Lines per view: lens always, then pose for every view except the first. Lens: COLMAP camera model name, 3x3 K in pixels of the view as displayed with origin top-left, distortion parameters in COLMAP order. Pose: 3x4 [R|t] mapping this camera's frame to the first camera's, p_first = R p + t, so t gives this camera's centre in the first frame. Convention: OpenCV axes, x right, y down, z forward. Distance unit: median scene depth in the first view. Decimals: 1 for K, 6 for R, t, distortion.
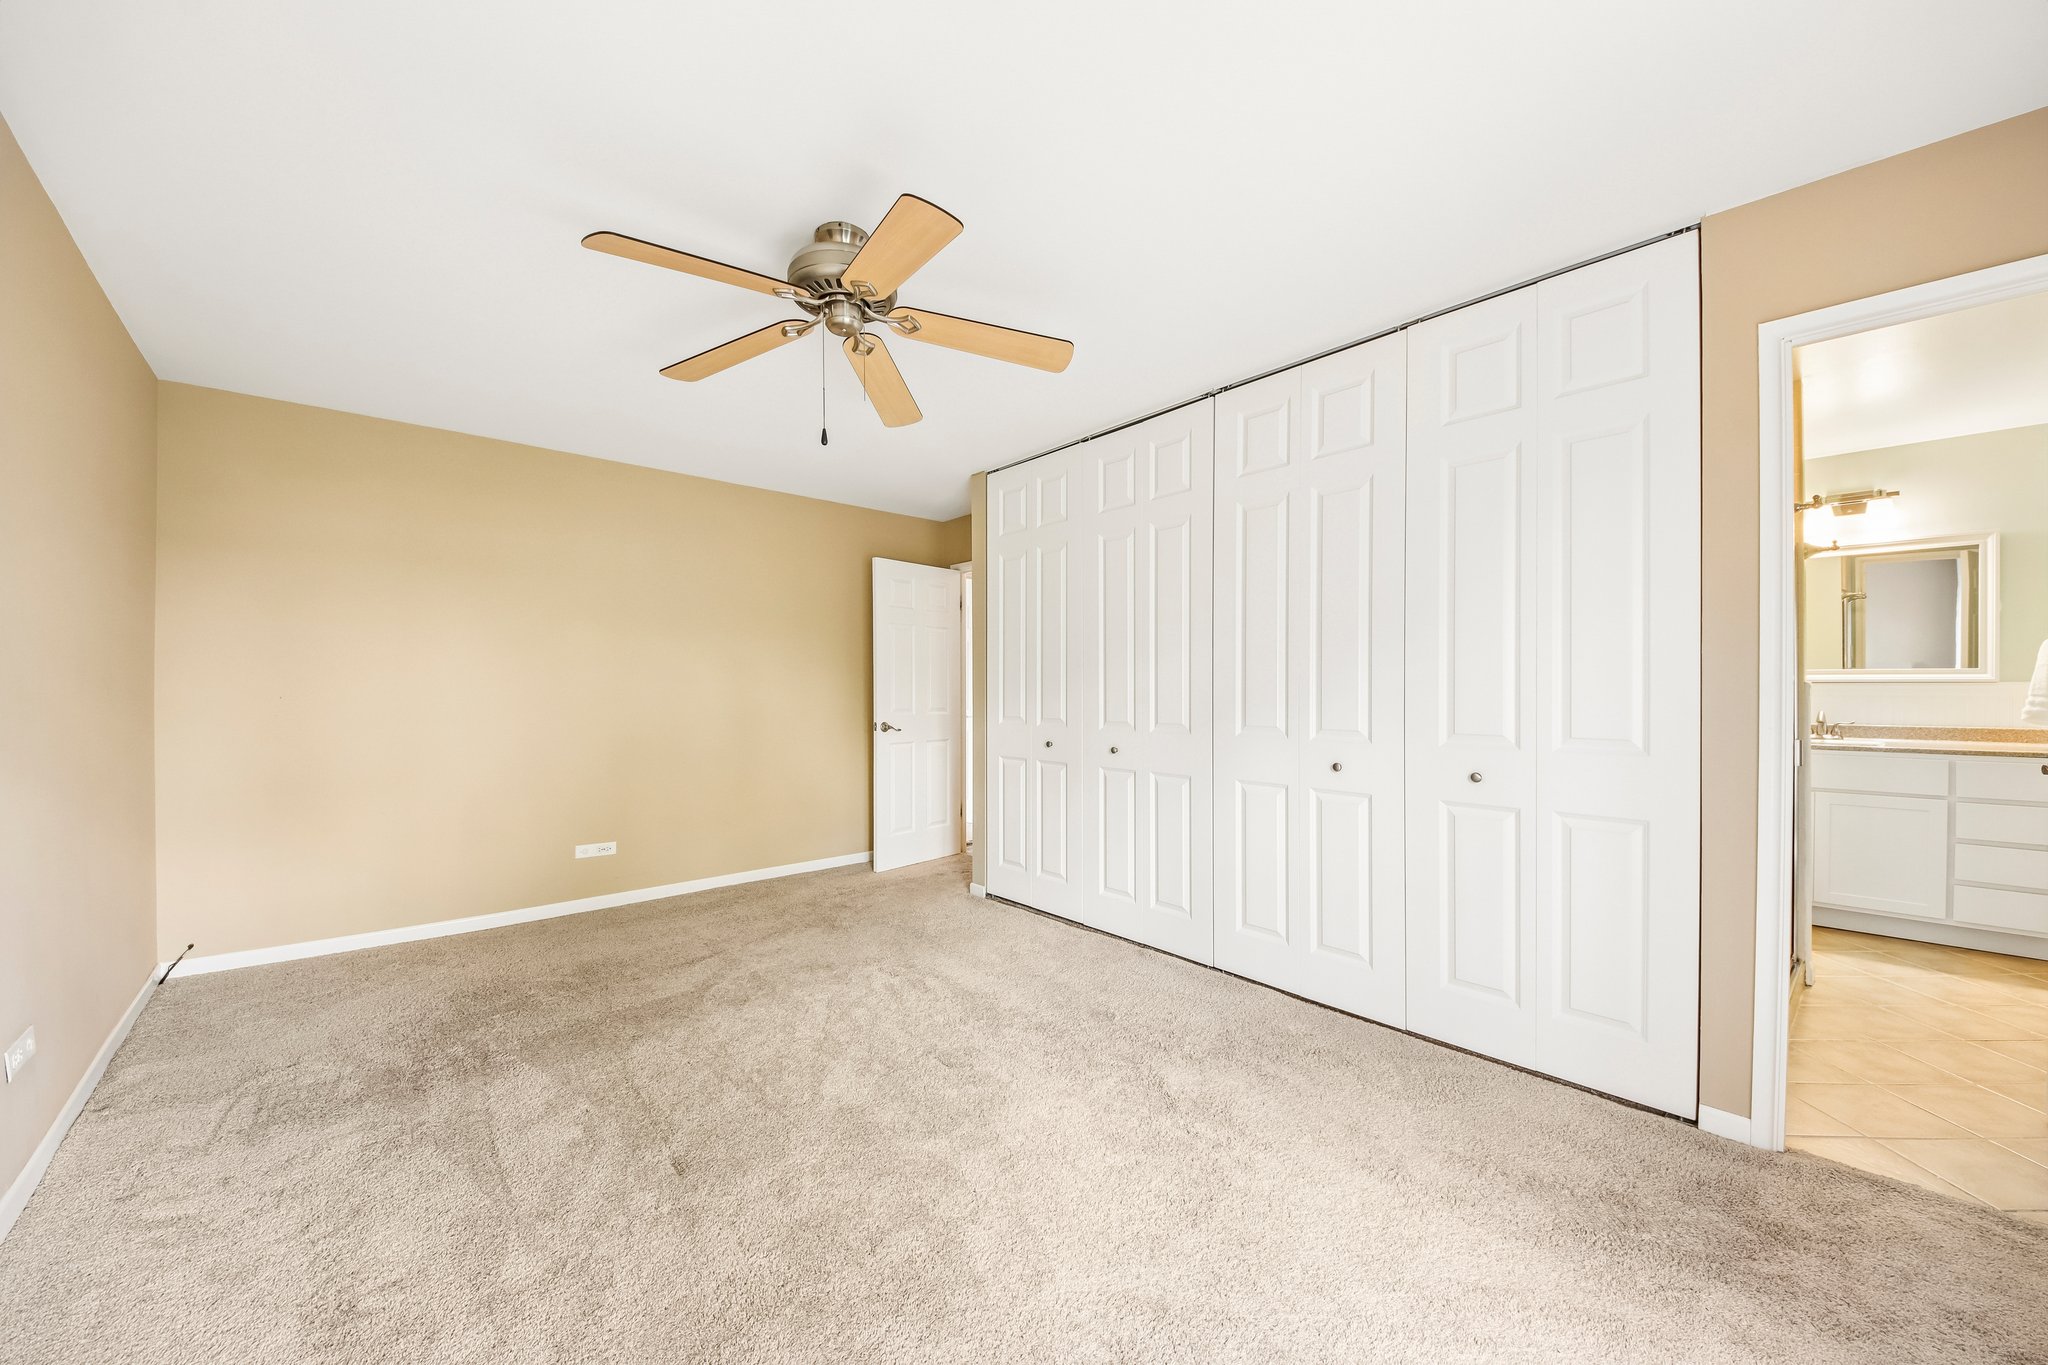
lens RADIAL K [[745.9, 0, 1022.0], [0, 745.9, 701.0], [0, 0, 1]] dist [0.014951, -0.012419]
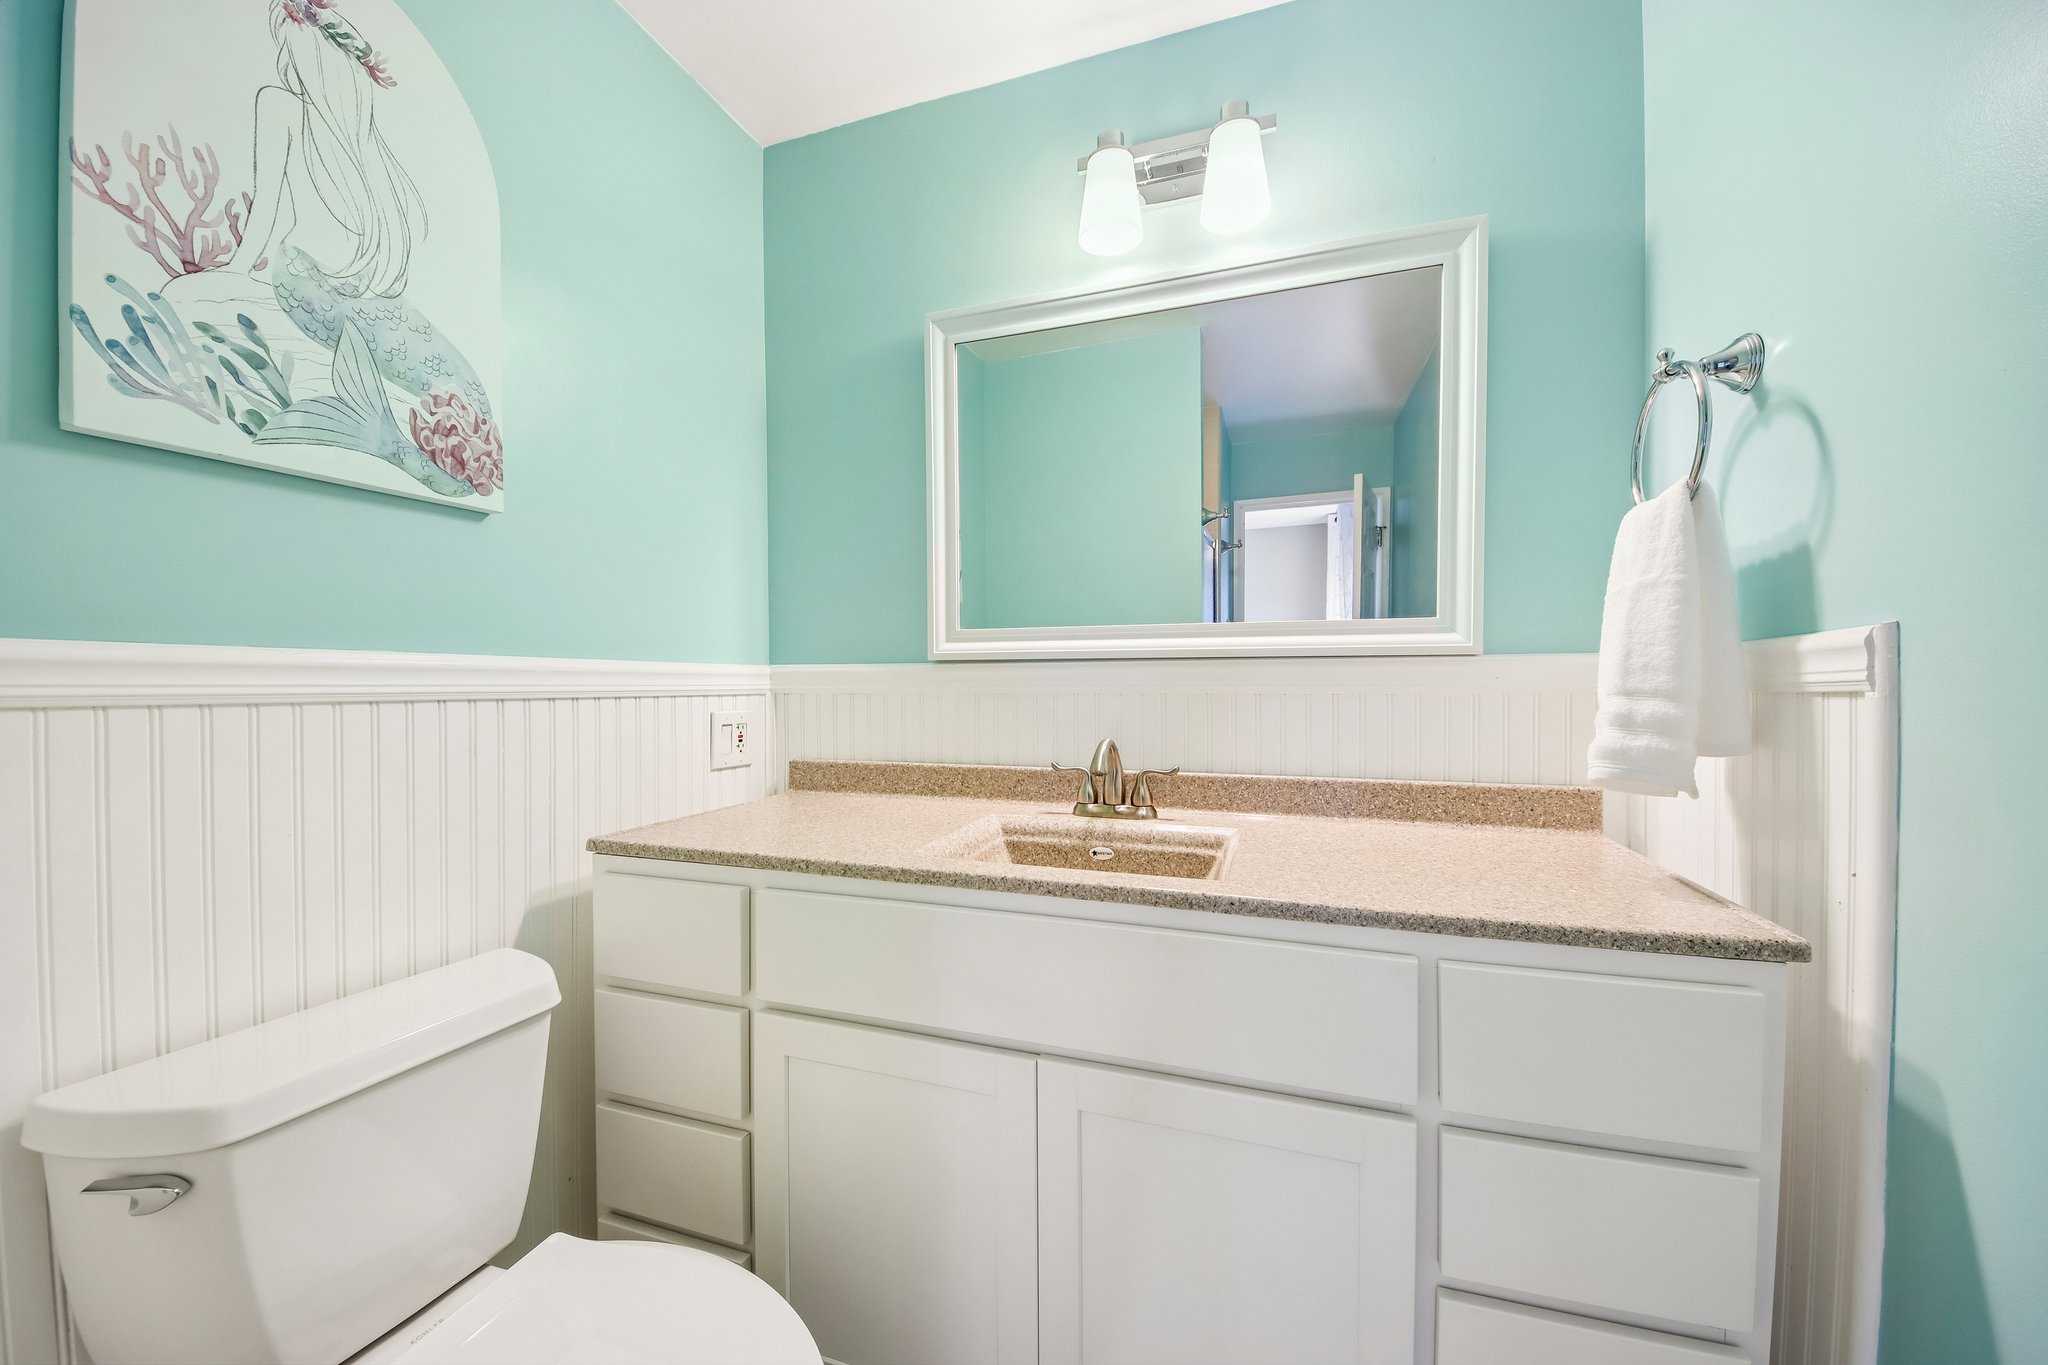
lens RADIAL K [[758.8, 0, 1011.1], [0, 758.8, 691.3], [0, 0, 1]] dist [0.044020, -0.030832]
pose [[0.866016, -0.001302, 0.500015, 1.006114], [0.004713, 0.999973, -0.005558, -0.007722], [-0.499995, 0.007169, 0.865999, 0.844561]]
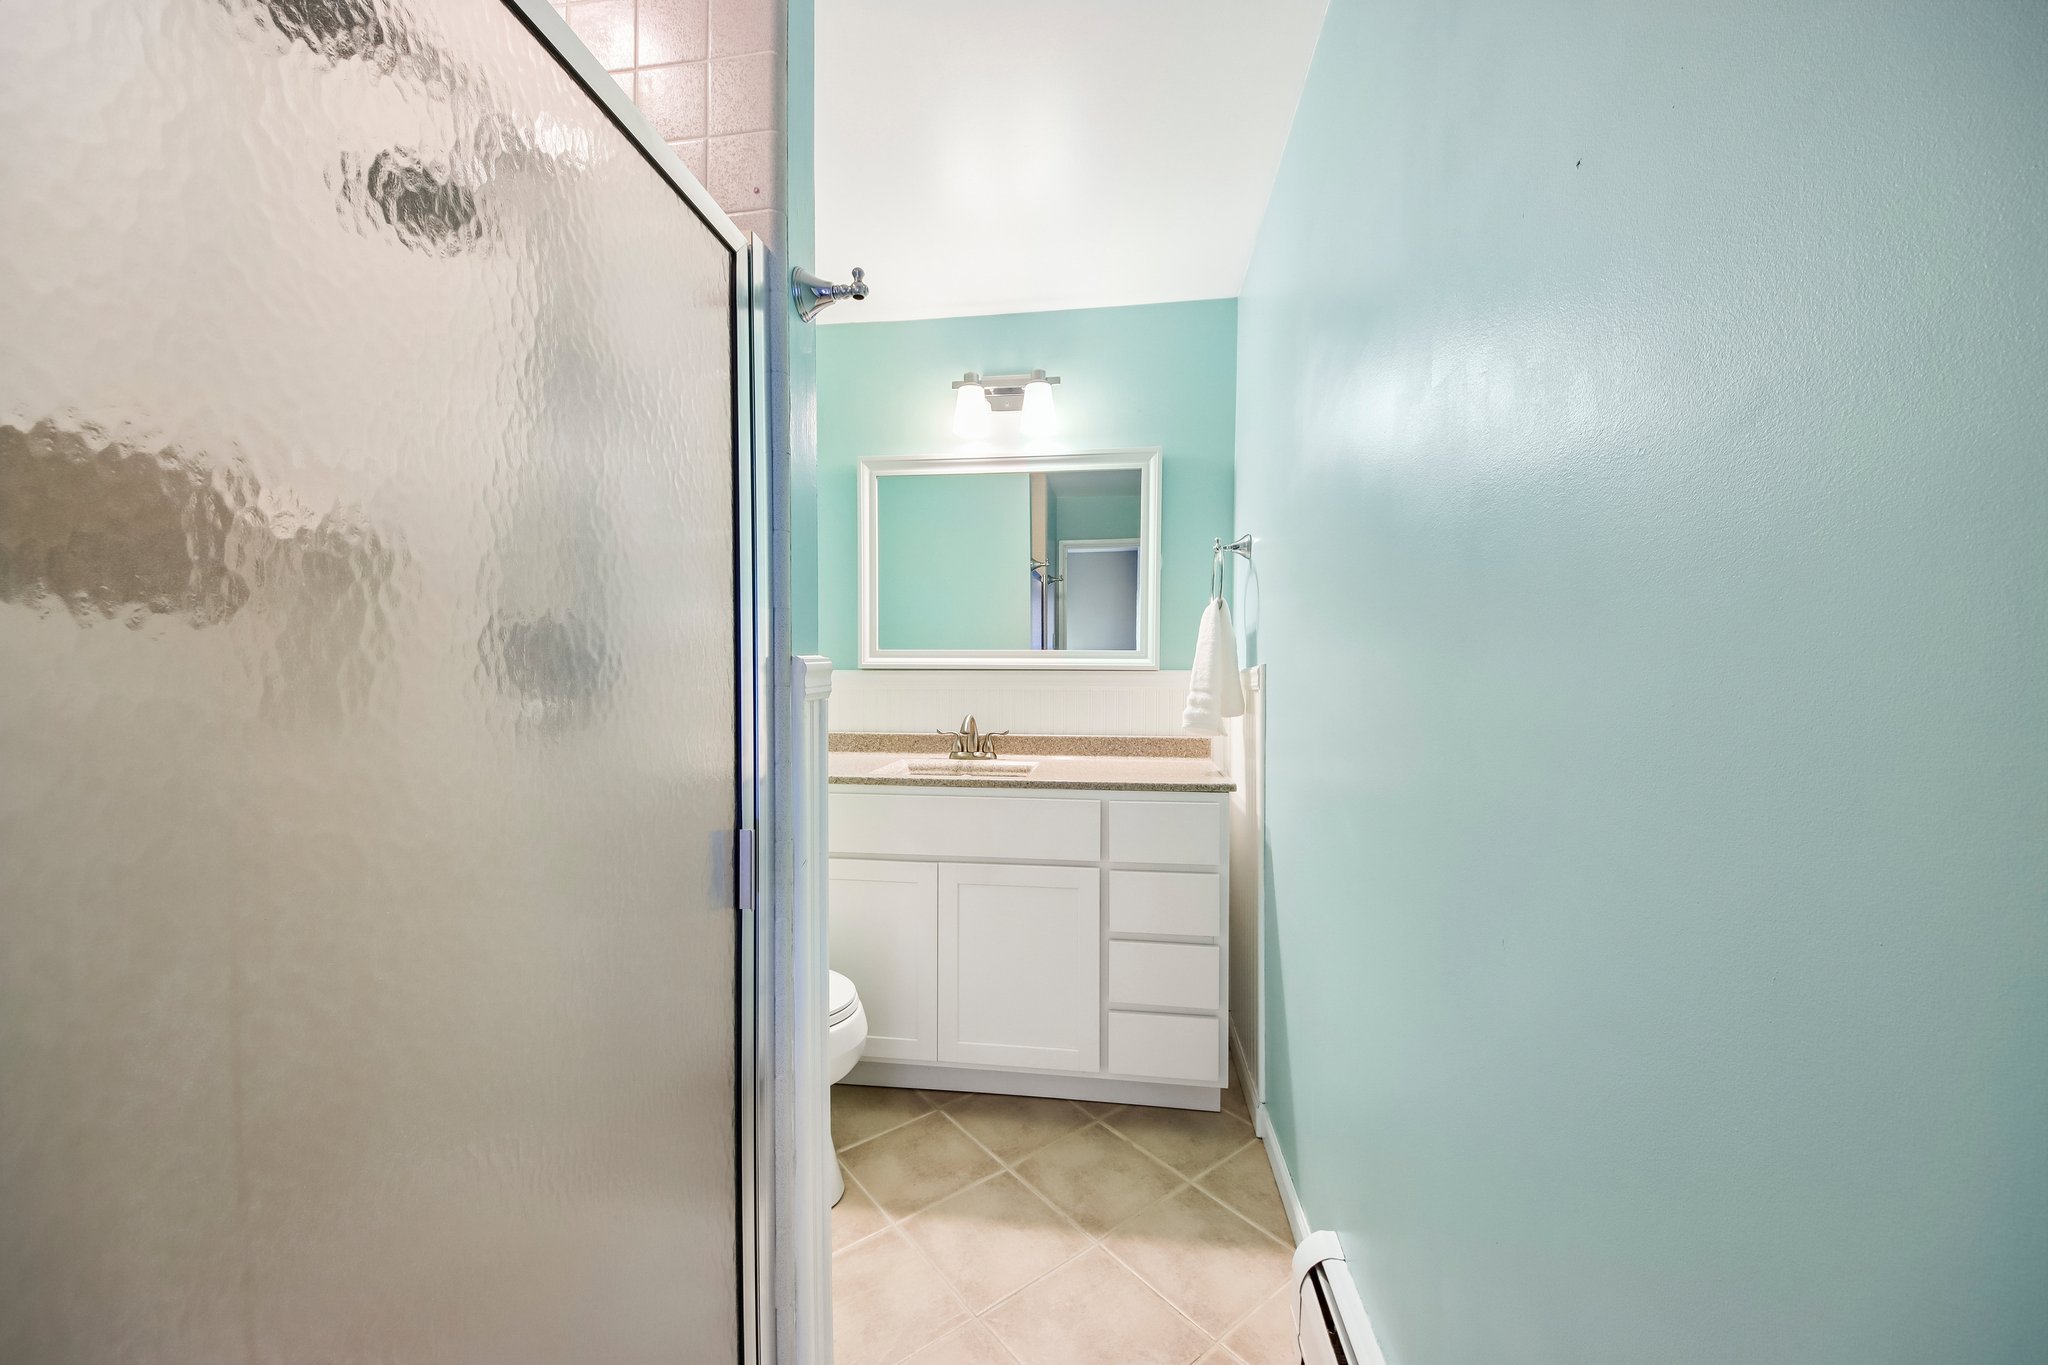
lens RADIAL K [[758.8, 0, 1011.1], [0, 758.8, 691.3], [0, 0, 1]] dist [0.044020, -0.030832]
pose [[0.749637, -0.000905, 0.661849, 0.796134], [0.000886, 1.000000, 0.000363, -0.006924], [-0.661849, 0.000314, 0.749637, 0.591752]]
